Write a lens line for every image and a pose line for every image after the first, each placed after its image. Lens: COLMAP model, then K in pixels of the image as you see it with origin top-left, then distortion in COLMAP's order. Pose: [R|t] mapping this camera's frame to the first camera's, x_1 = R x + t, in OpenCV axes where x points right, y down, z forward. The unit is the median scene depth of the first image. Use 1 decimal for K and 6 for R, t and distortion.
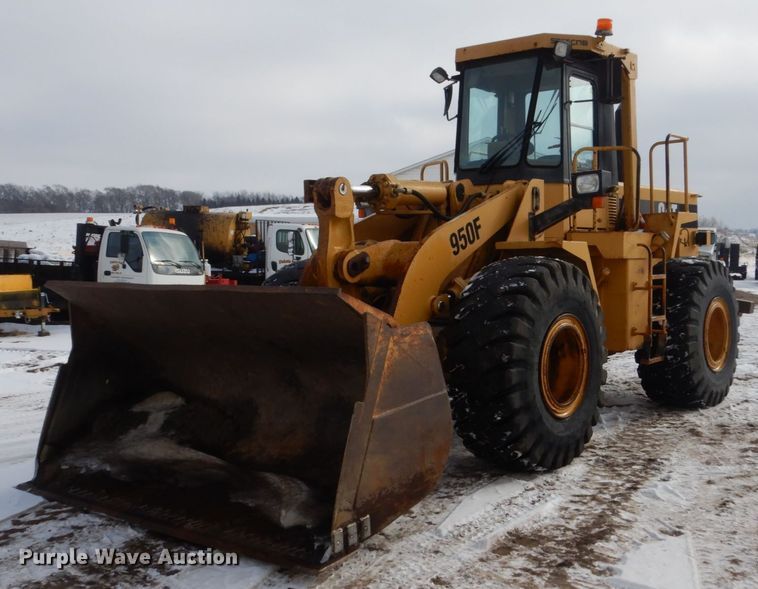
lens RADIAL K [[877.3, 0, 379.0], [0, 877.3, 294.5], [0, 0, 1]] dist [0.008115, 0.005369]
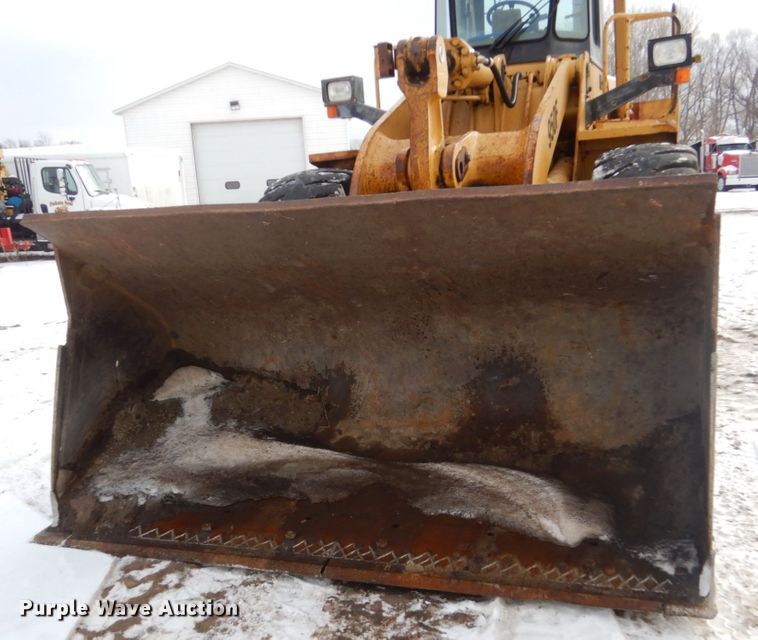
lens RADIAL K [[813.5, 0, 366.3], [0, 813.5, 391.2], [0, 0, 1]] dist [0.009665, -0.000211]
pose [[0.948442, -0.131998, 0.288157, -0.318597], [0.072962, 0.975663, 0.206782, 0.003956], [-0.308439, -0.175096, 0.934990, 0.356926]]
